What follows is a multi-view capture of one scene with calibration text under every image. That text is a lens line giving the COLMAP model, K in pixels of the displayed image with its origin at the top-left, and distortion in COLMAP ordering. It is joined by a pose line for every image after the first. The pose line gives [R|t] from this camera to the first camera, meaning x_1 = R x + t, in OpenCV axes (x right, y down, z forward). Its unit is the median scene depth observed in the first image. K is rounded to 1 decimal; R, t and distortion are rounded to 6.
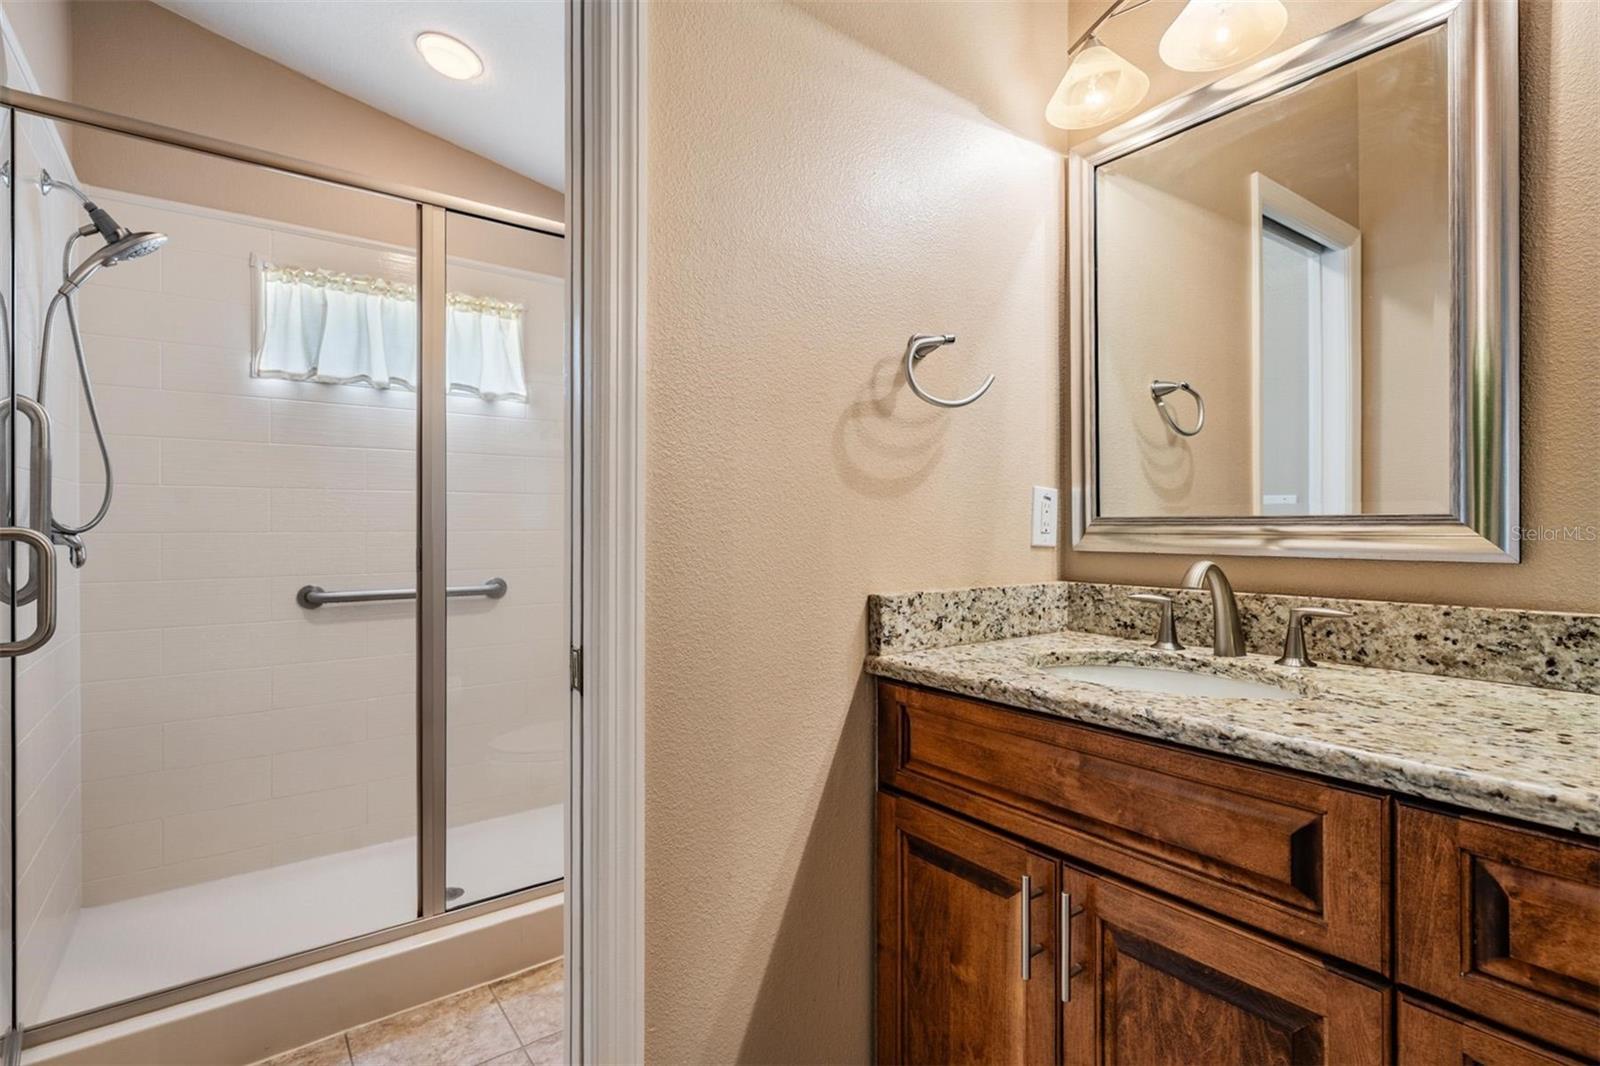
lens RADIAL K [[761.4, 0, 796.9], [0, 761.4, 526.2], [0, 0, 1]] dist [0.000041, 0.002113]
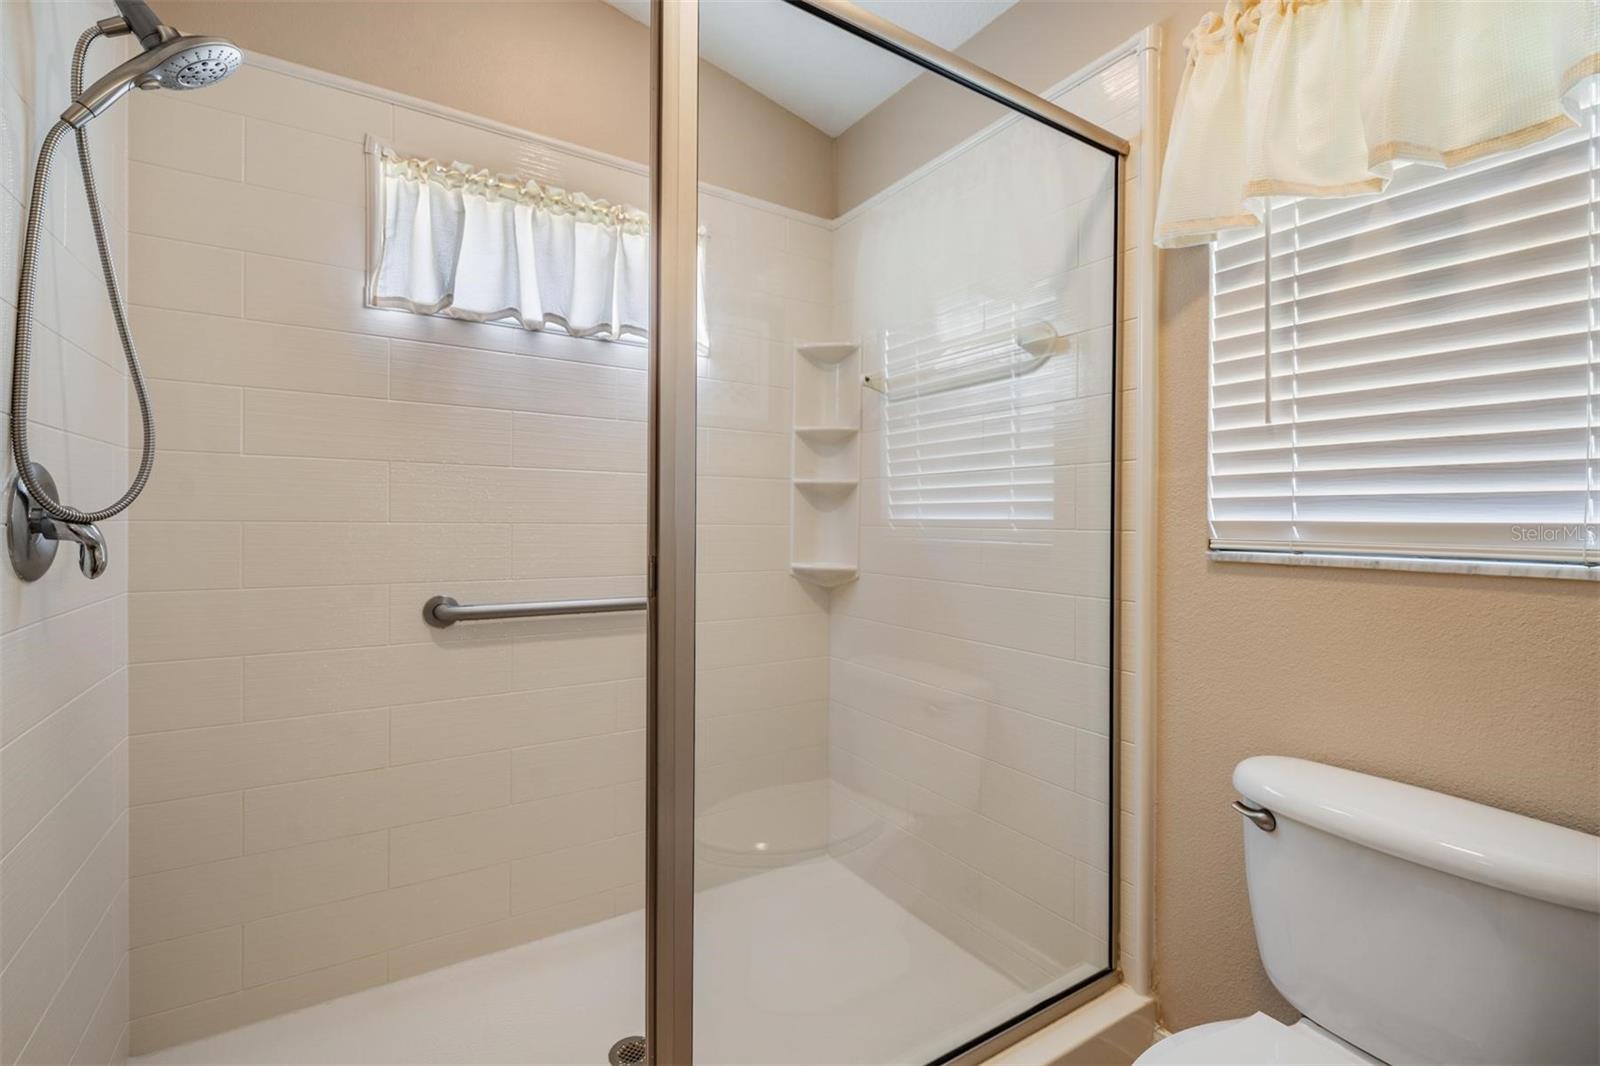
lens RADIAL K [[707.2, 0, 794.5], [0, 707.2, 528.0], [0, 0, 1]] dist [0.004598, -0.000937]
pose [[0.997080, 0.013683, -0.075129, -0.256085], [-0.012971, 0.999866, 0.009959, 0.001193], [0.075255, -0.008956, 0.997124, 0.357723]]
